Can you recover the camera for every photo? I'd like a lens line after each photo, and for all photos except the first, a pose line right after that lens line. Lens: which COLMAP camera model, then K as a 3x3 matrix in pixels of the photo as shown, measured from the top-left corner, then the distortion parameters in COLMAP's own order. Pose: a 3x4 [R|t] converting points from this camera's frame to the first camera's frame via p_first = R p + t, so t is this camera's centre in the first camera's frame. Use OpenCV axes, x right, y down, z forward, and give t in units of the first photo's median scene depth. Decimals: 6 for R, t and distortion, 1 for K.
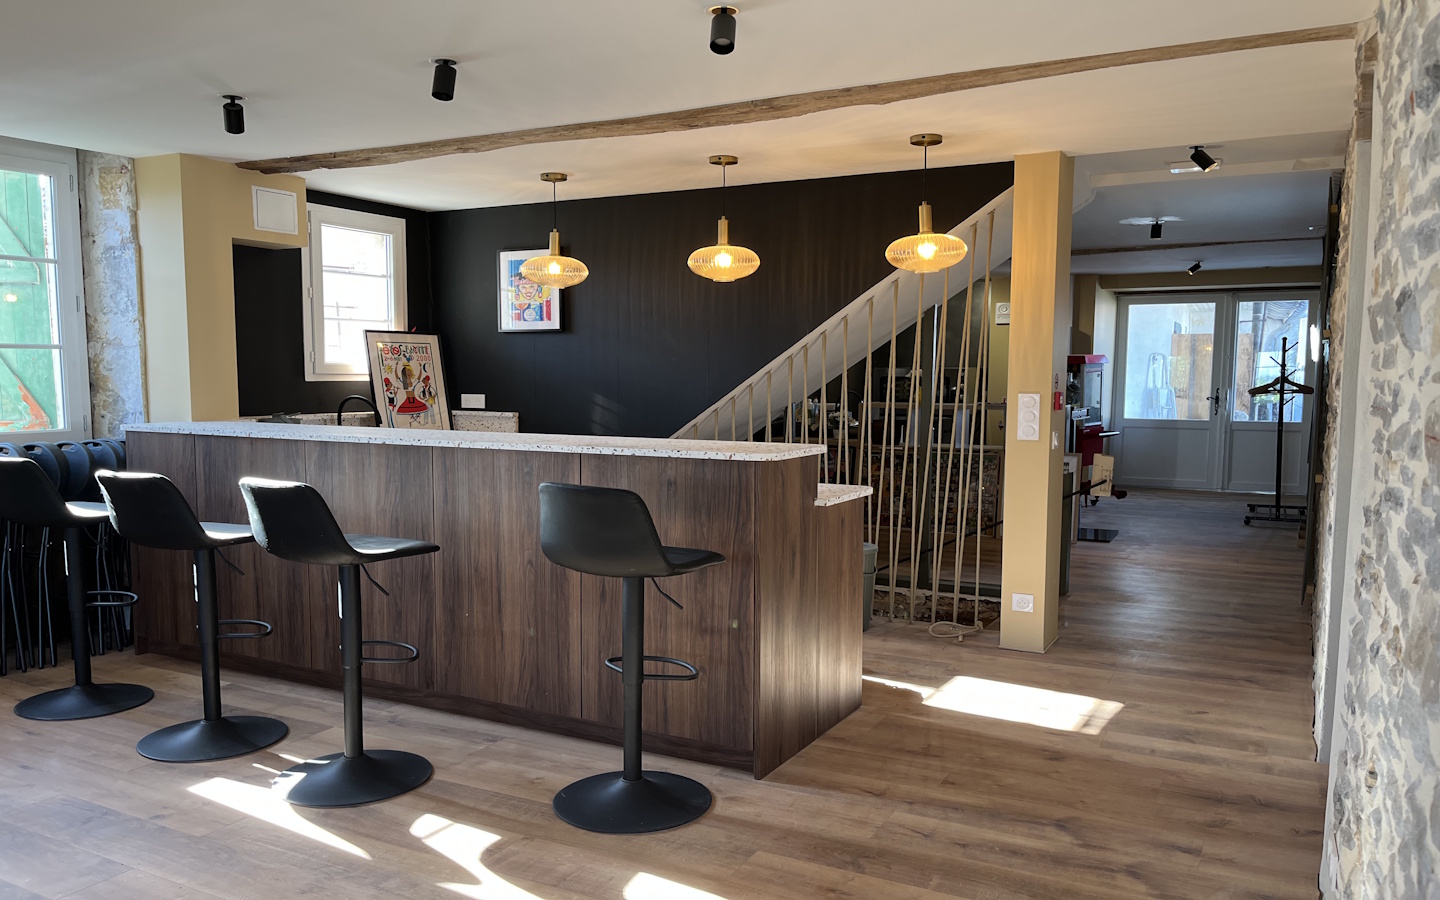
lens RADIAL K [[1113.1, 0, 720.0], [0, 1113.1, 450.0], [0, 0, 1]] dist [0.000891, 0.000651]
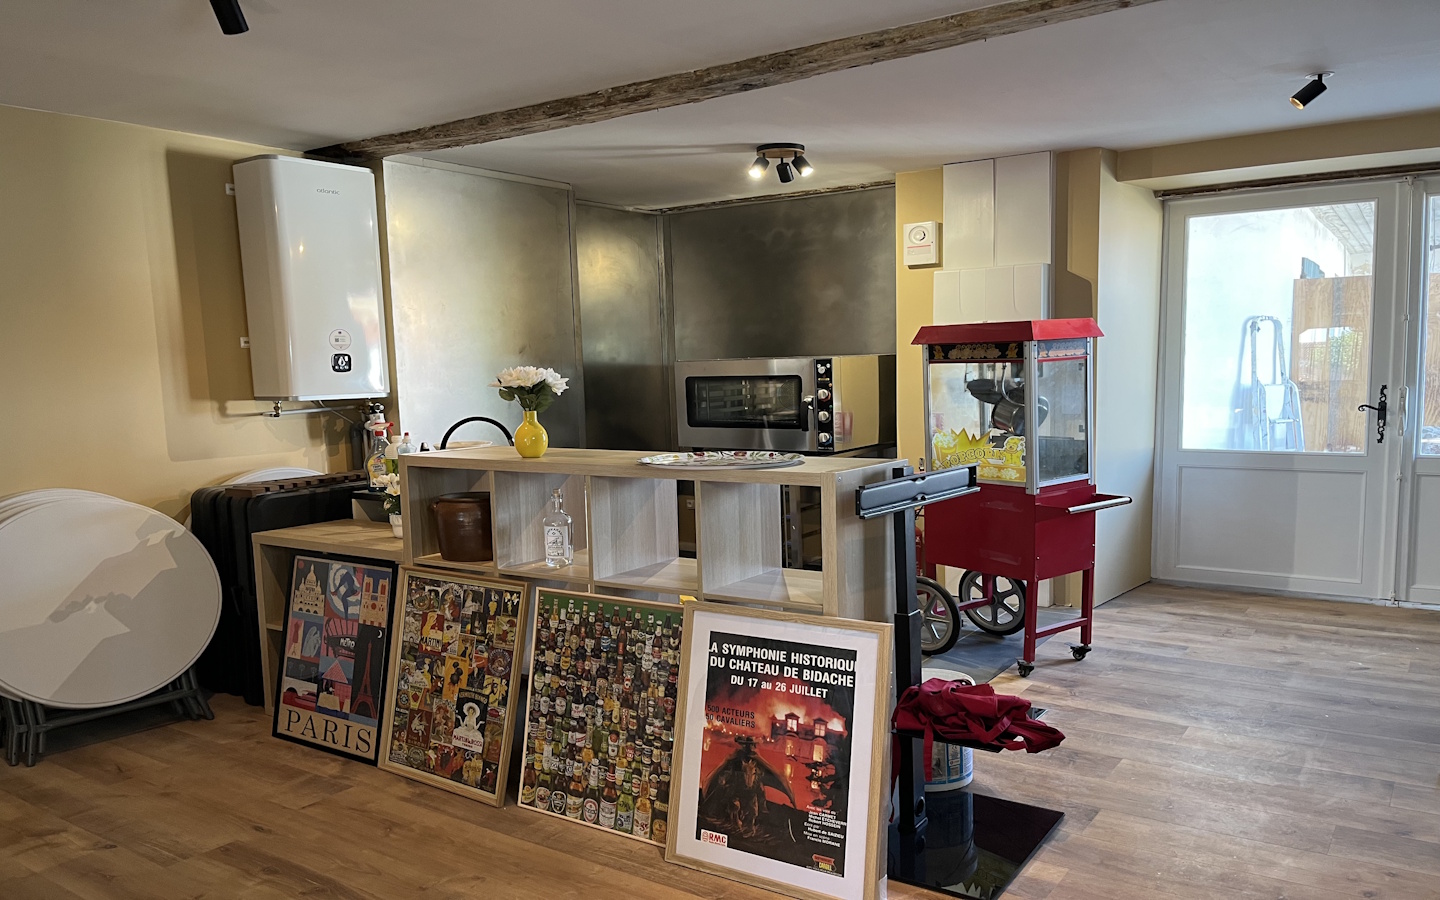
lens RADIAL K [[1113.1, 0, 720.0], [0, 1113.1, 450.0], [0, 0, 1]] dist [0.000891, 0.000651]
pose [[0.990344, -0.008155, -0.138391, 0.230316], [0.009790, 0.999890, 0.011135, -0.035847], [0.138285, -0.012382, 0.990315, 0.486021]]
